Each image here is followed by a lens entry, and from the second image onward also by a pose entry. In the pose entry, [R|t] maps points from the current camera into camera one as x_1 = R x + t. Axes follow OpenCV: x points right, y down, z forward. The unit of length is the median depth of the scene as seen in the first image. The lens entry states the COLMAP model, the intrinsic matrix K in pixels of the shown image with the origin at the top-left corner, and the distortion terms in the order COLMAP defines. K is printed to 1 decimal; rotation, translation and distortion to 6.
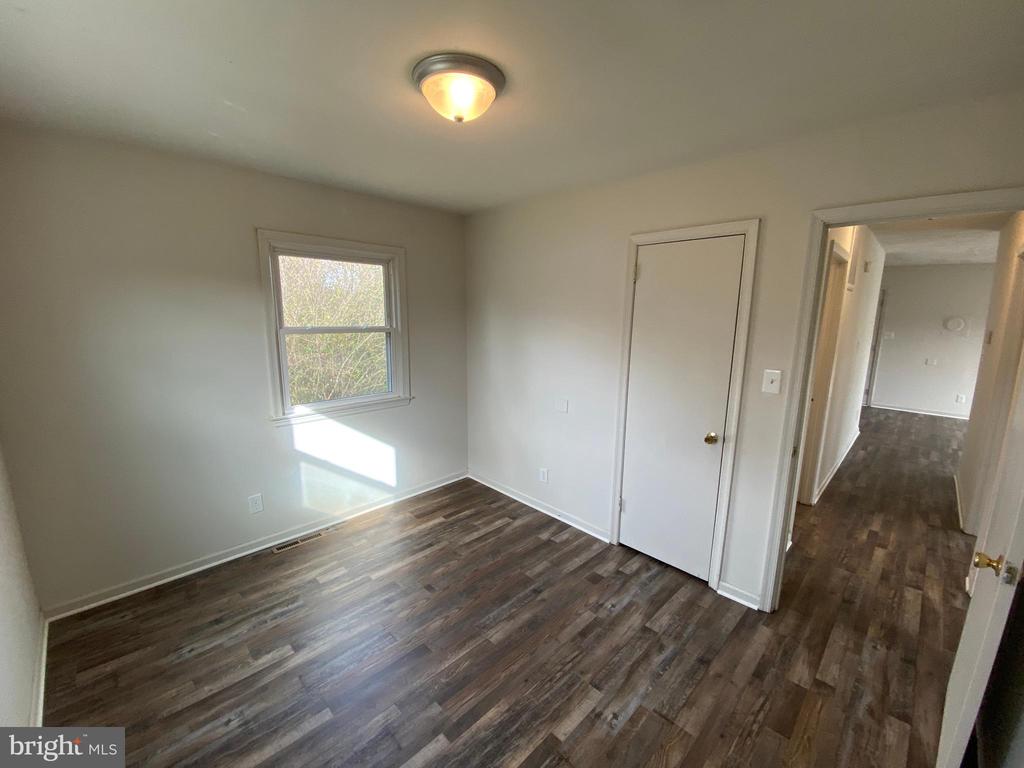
lens RADIAL K [[420.6, 0, 513.0], [0, 420.6, 383.0], [0, 0, 1]] dist [0.031425, -0.023508]
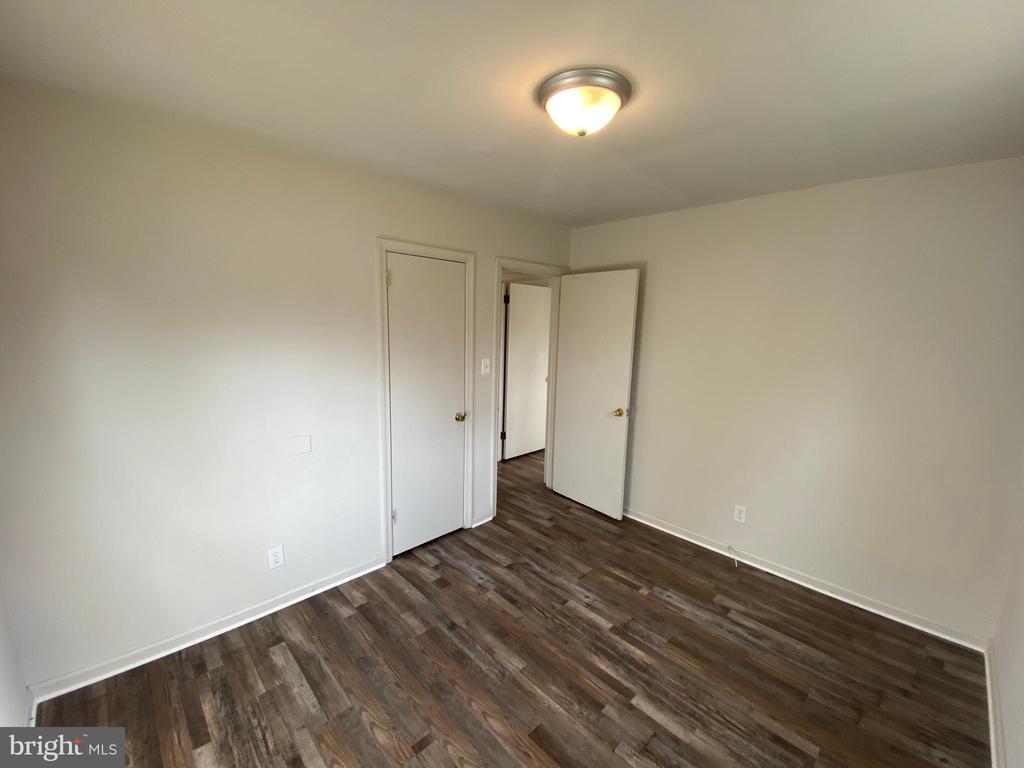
lens RADIAL K [[420.6, 0, 513.0], [0, 420.6, 383.0], [0, 0, 1]] dist [0.031425, -0.023508]
pose [[0.009790, -0.162599, 0.986644, -0.847764], [0.148471, 0.975991, 0.159370, -0.163721], [-0.988868, 0.144928, 0.033696, 0.853705]]
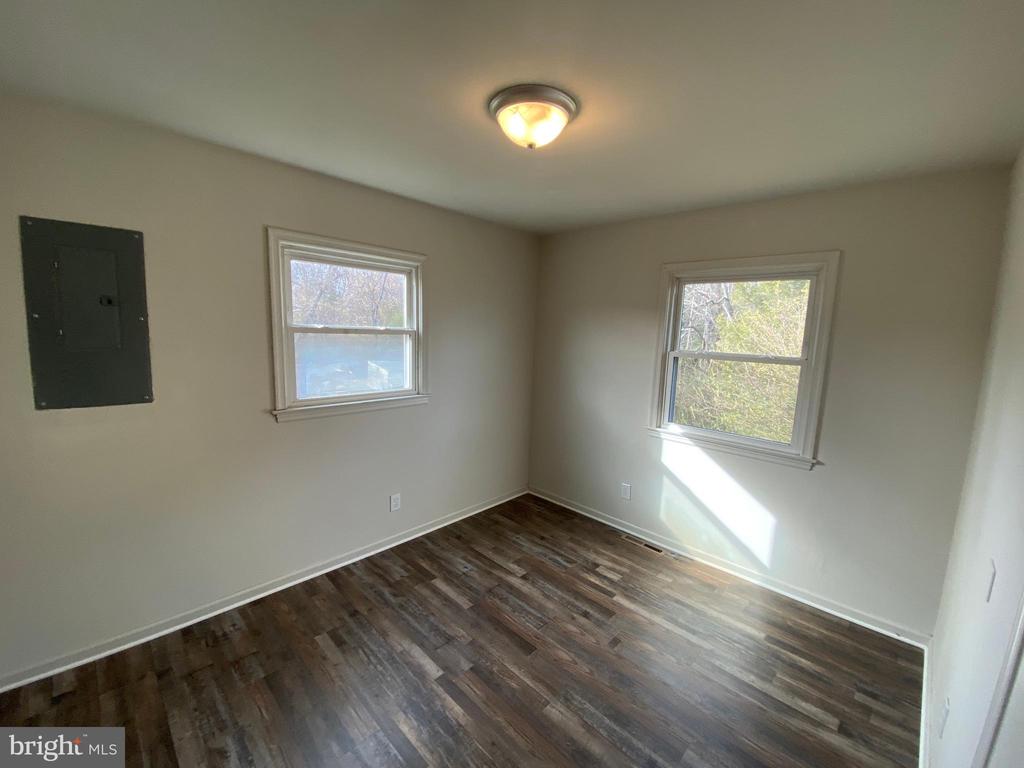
lens RADIAL K [[420.6, 0, 513.0], [0, 420.6, 383.0], [0, 0, 1]] dist [0.031425, -0.023508]
pose [[0.015359, 0.124449, -0.992107, 0.690927], [-0.206132, 0.971304, 0.118648, -0.116717], [0.978404, 0.202683, 0.040571, 0.727155]]
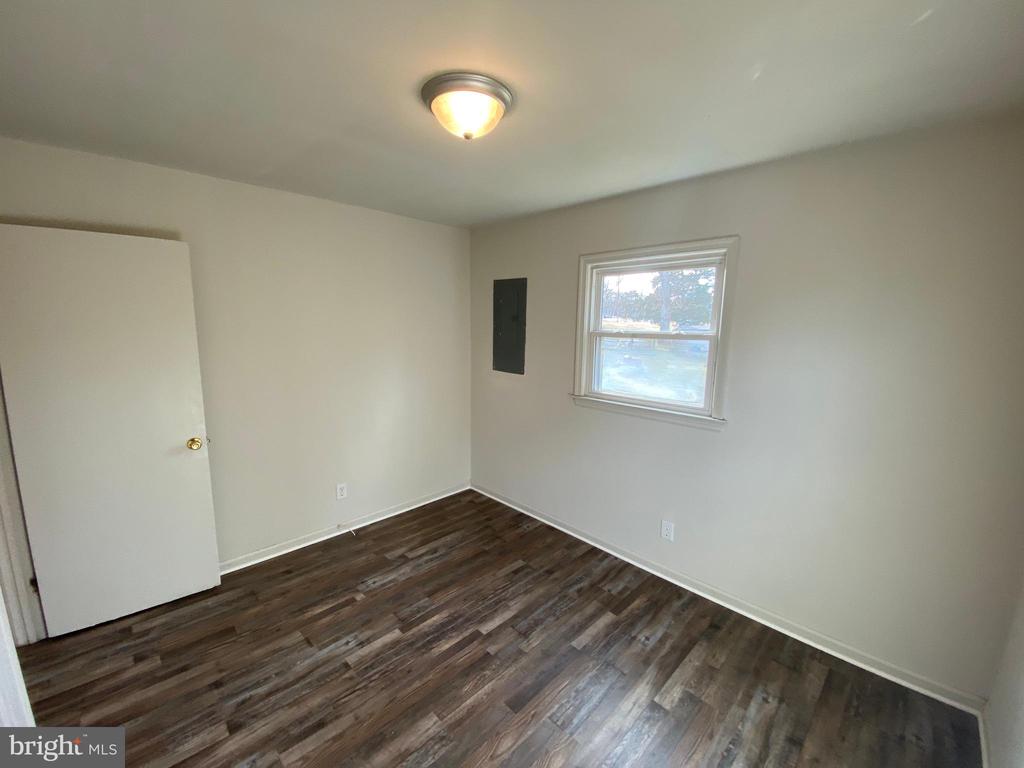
lens RADIAL K [[420.6, 0, 513.0], [0, 420.6, 383.0], [0, 0, 1]] dist [0.031425, -0.023508]
pose [[-0.999691, -0.024854, -0.000397, -0.177244], [-0.023715, 0.948836, 0.314879, -0.269994], [-0.007449, 0.314791, -0.949132, 1.511135]]
